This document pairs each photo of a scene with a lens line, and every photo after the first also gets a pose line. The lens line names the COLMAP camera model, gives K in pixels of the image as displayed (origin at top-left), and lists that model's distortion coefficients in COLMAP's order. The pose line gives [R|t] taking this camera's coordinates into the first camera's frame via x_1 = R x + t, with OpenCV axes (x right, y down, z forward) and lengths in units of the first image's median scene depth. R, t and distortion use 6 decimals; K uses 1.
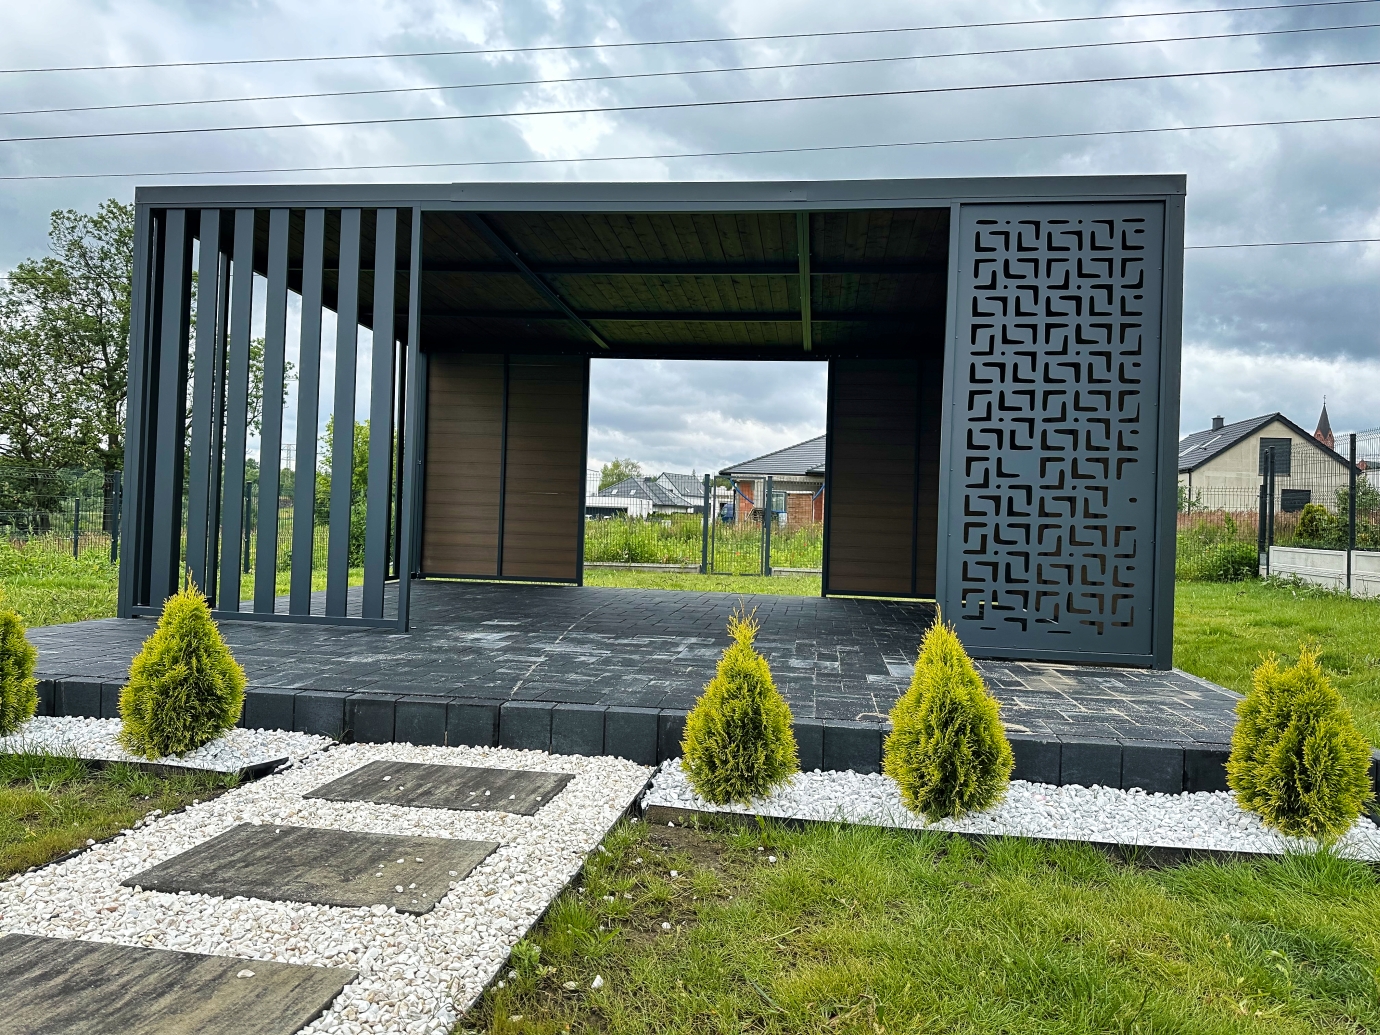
lens RADIAL K [[960.4, 0, 690.0], [0, 960.4, 517.5], [0, 0, 1]] dist [0.125965, -0.236008]
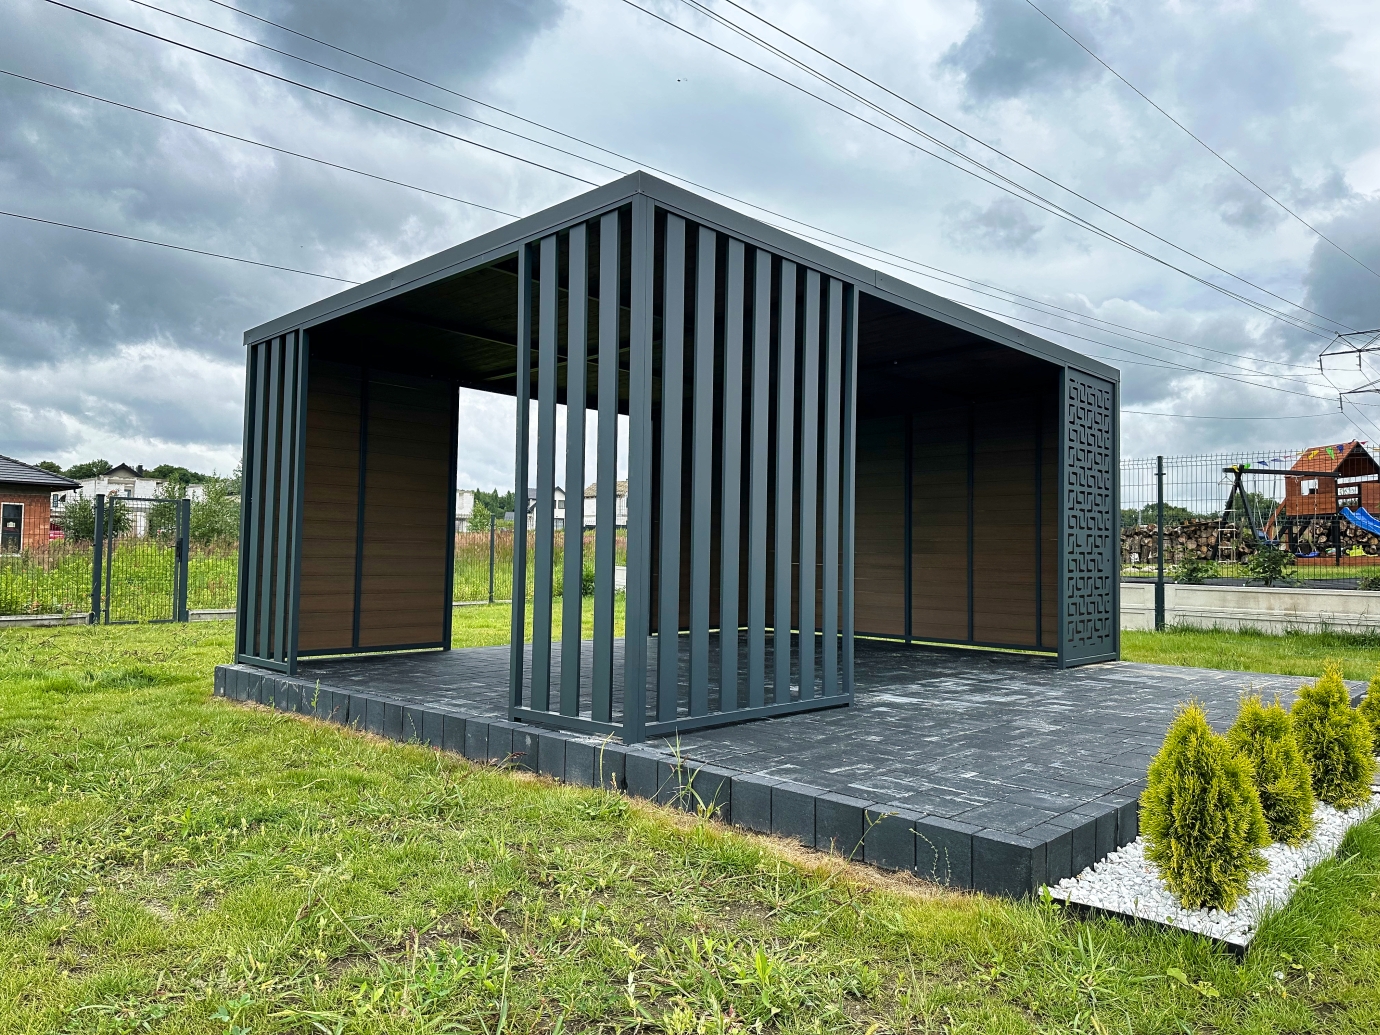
lens RADIAL K [[960.4, 0, 690.0], [0, 960.4, 517.5], [0, 0, 1]] dist [0.125965, -0.236008]
pose [[0.581904, 0.010005, 0.813196, -1.292245], [-0.001737, 0.999937, -0.011060, -0.070265], [-0.813256, 0.005023, 0.581885, 0.603228]]
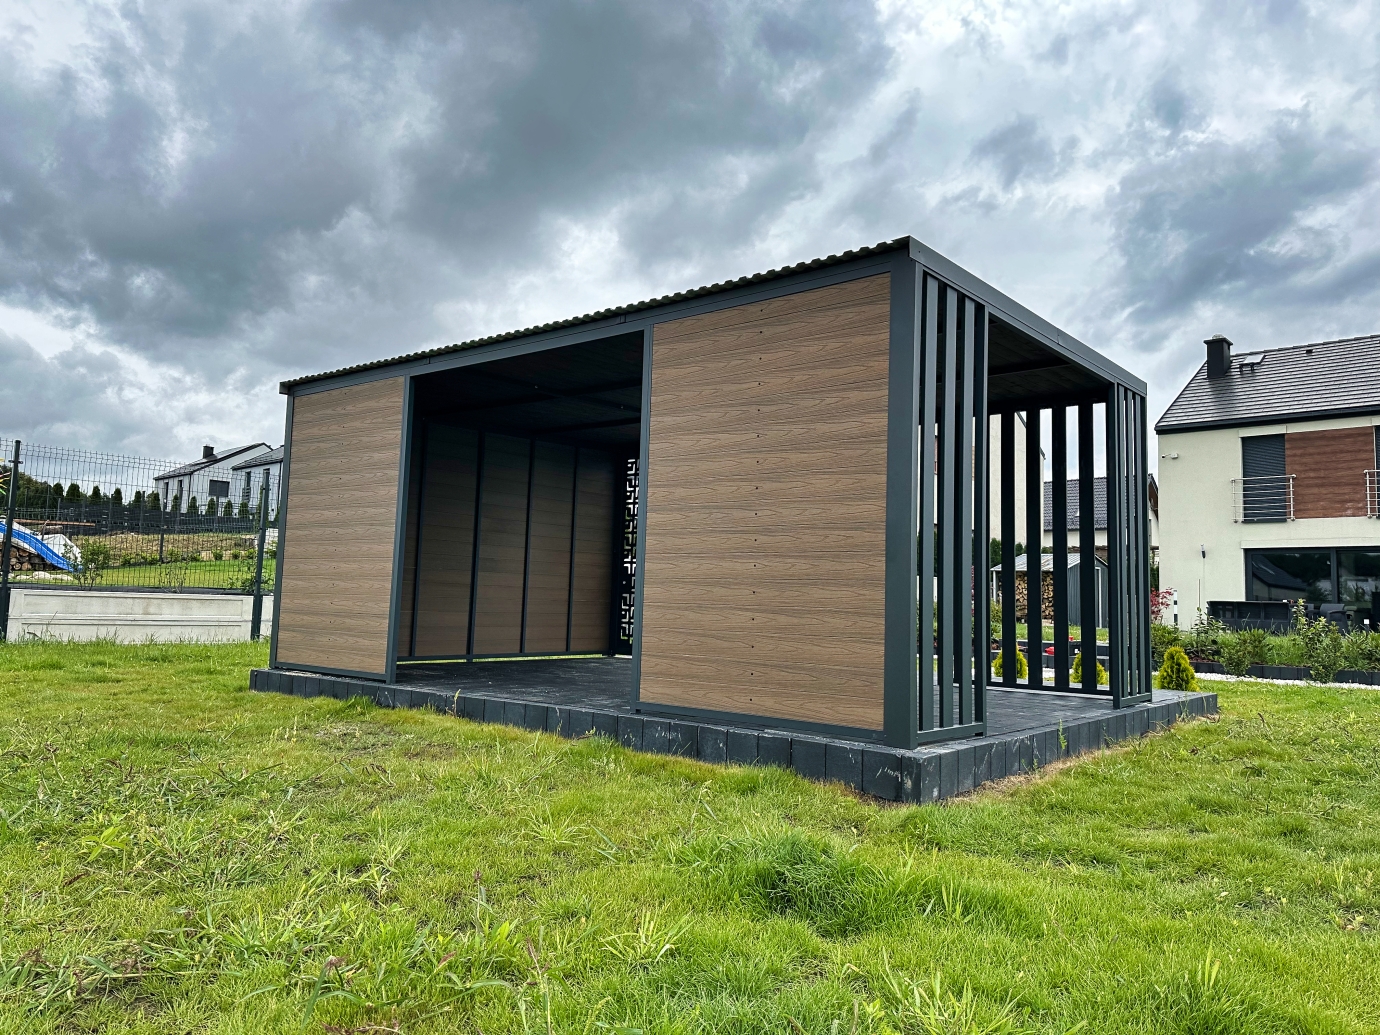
lens RADIAL K [[960.4, 0, 690.0], [0, 960.4, 517.5], [0, 0, 1]] dist [0.125965, -0.236008]
pose [[-0.854543, -0.014451, 0.519180, -0.835541], [-0.059980, 0.995671, -0.071011, -0.016062], [-0.515906, -0.091822, -0.851710, 2.812216]]
